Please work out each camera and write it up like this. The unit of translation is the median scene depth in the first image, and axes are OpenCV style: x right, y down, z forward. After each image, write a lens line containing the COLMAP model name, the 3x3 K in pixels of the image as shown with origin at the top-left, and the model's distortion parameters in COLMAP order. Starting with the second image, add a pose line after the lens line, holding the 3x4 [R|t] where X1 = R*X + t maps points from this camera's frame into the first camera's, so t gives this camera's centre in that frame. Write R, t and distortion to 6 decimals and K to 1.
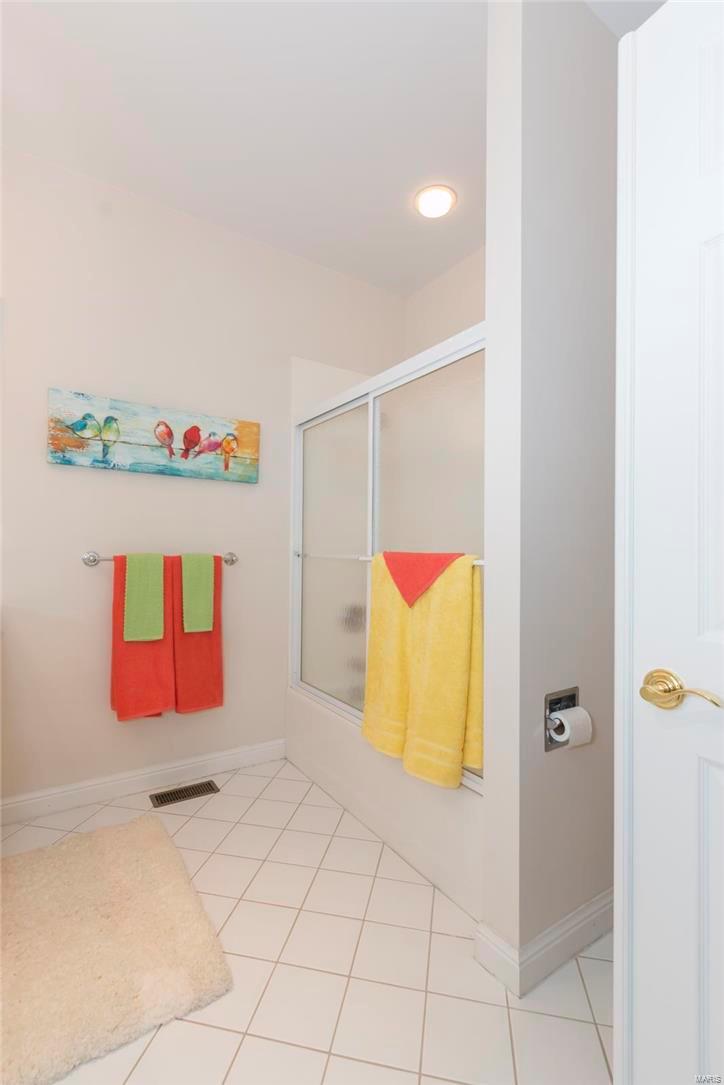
lens RADIAL K [[483.7, 0, 357.5], [0, 483.7, 546.9], [0, 0, 1]] dist [-0.001590, -0.000272]
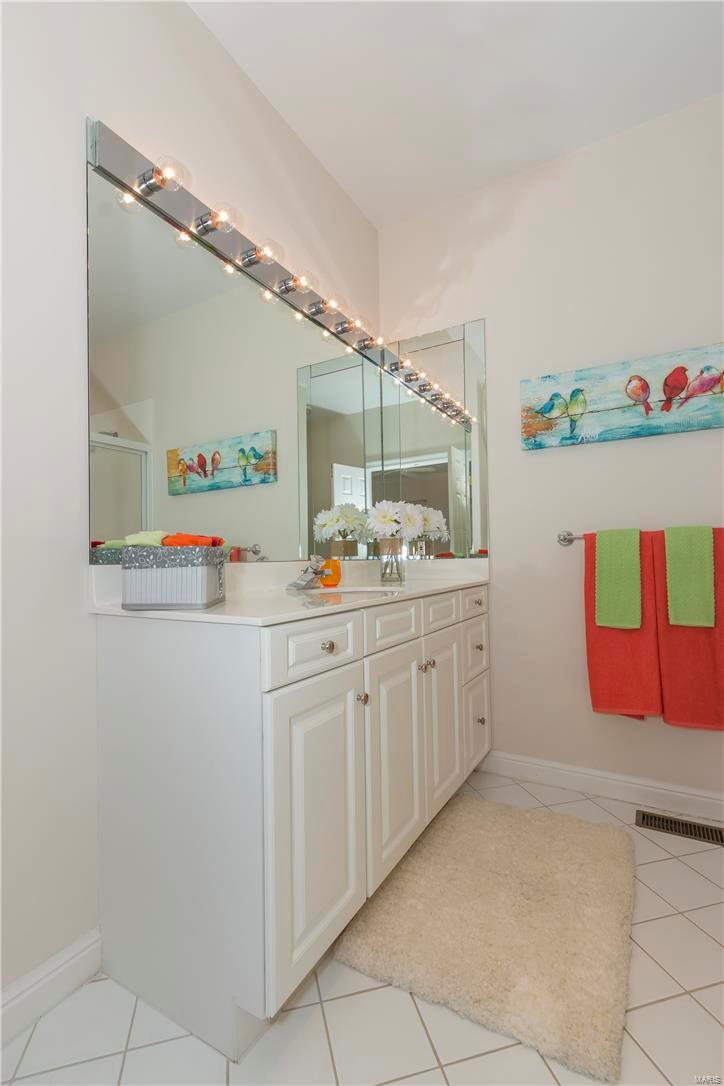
lens RADIAL K [[484.1, 0, 357.5], [0, 484.1, 547.4], [0, 0, 1]] dist [-0.001590, -0.000272]
pose [[0.442912, -0.041295, -0.895613, 0.141661], [0.033742, 0.998999, -0.029375, 0.056635], [0.895930, -0.017209, 0.443862, 0.182663]]
